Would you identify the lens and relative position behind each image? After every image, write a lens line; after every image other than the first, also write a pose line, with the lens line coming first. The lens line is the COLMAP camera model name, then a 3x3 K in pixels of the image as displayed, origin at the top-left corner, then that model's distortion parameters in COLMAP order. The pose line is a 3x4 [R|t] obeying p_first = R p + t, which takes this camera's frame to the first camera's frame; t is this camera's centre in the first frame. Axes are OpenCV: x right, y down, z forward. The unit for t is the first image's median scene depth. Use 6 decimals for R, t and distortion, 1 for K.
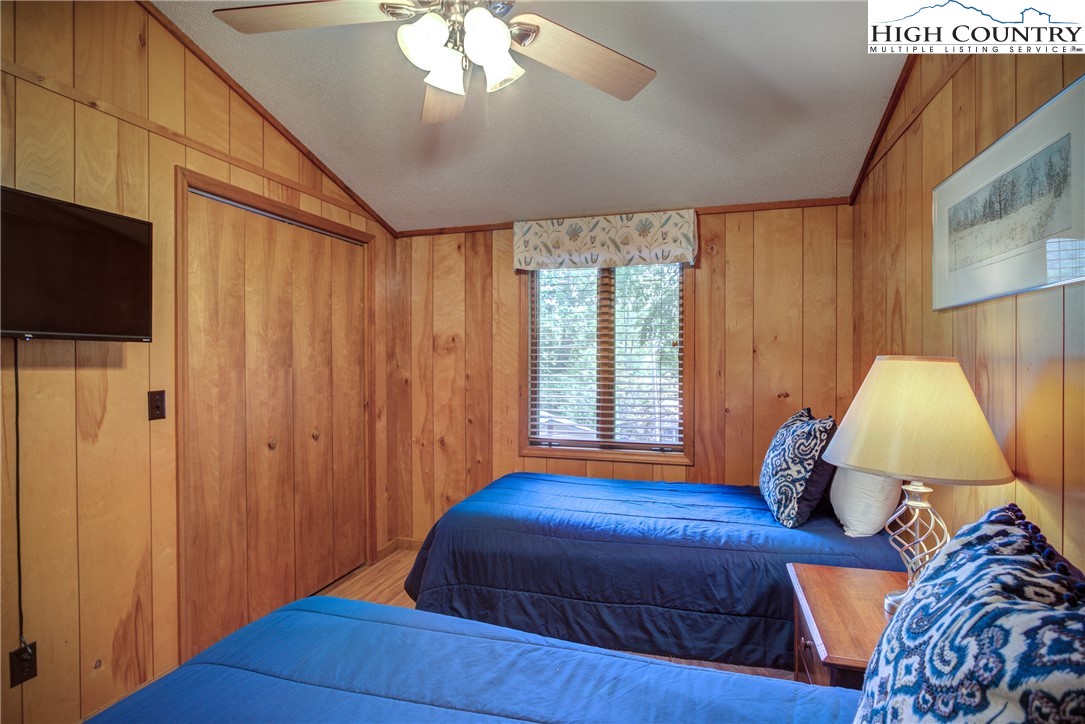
lens RADIAL K [[530.6, 0, 543.9], [0, 530.6, 365.8], [0, 0, 1]] dist [-0.030901, 0.000096]
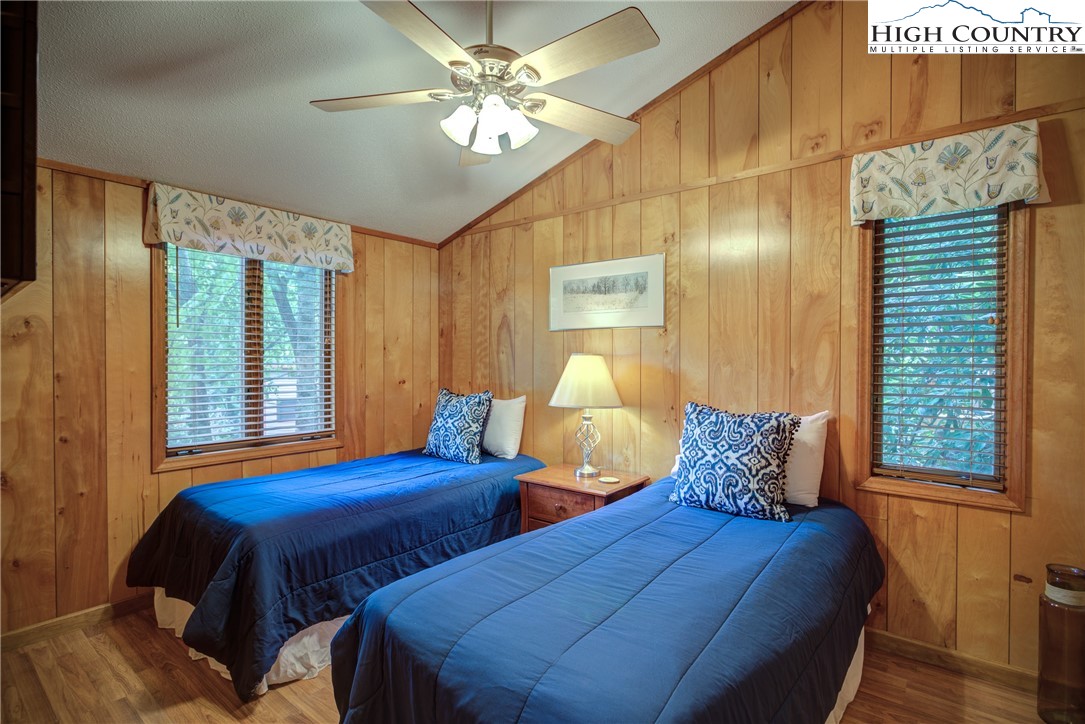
lens RADIAL K [[532.4, 0, 542.5], [0, 532.4, 362.0], [0, 0, 1]] dist [-0.007535, 0.000012]
pose [[0.369207, -0.007176, 0.929319, -0.645887], [0.006365, 0.999966, 0.005193, 0.000846], [-0.929325, 0.003998, 0.369241, 0.171974]]
